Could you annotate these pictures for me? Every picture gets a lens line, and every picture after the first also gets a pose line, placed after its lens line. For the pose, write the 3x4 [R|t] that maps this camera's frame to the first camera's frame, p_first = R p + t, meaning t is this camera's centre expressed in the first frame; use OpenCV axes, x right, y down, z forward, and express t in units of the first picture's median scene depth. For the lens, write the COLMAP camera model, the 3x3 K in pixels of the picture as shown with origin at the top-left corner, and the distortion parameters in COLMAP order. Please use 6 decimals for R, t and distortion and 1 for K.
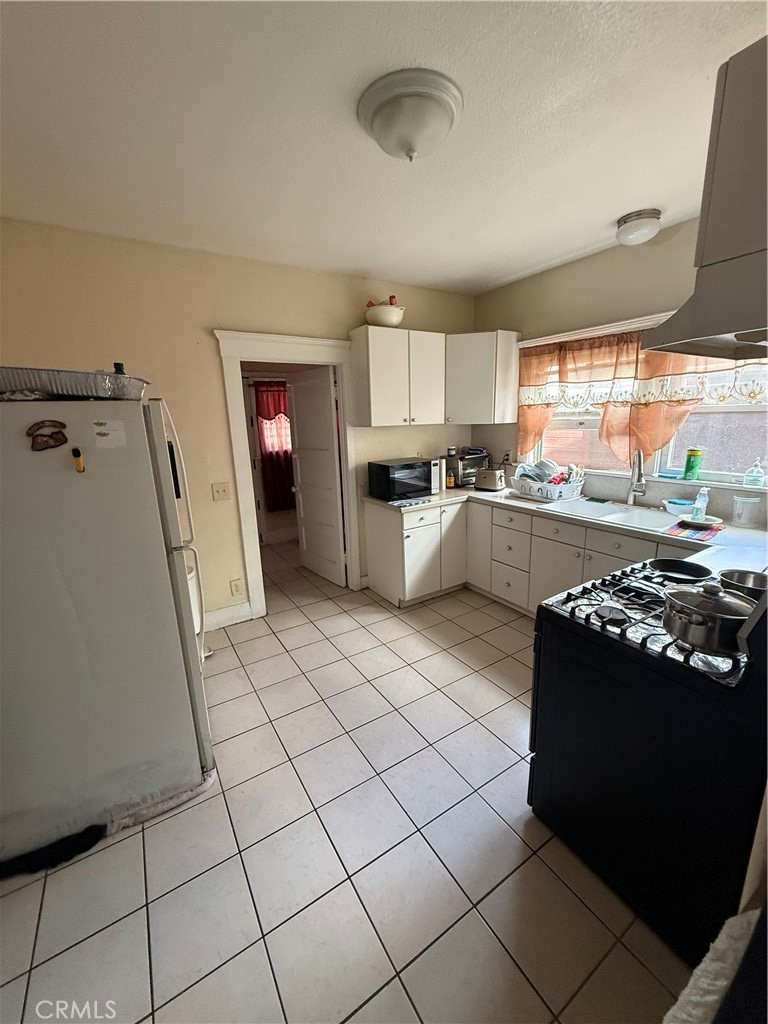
lens RADIAL K [[407.3, 0, 384.7], [0, 407.3, 512.1], [0, 0, 1]] dist [0.001159, -0.000403]
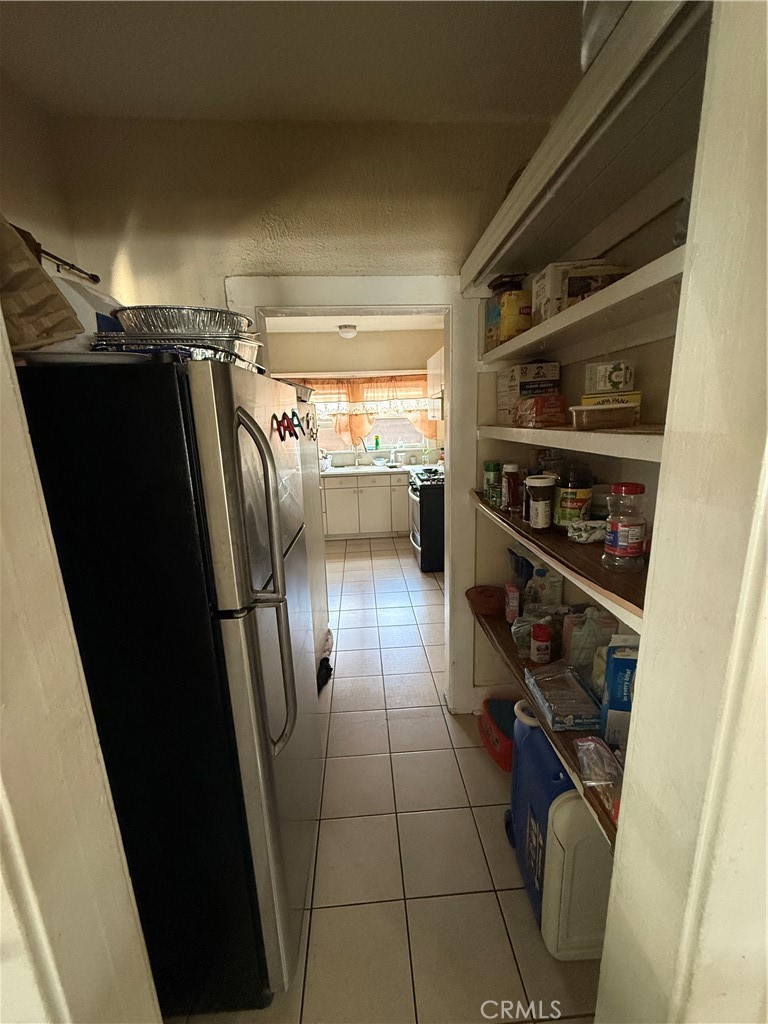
lens RADIAL K [[407.3, 0, 386.1], [0, 407.3, 511.8], [0, 0, 1]] dist [0.001159, -0.000403]
pose [[0.484801, -0.178441, 0.856228, -1.063919], [0.216447, 0.972993, 0.080222, 0.070581], [-0.847419, 0.146436, 0.510331, -0.086219]]
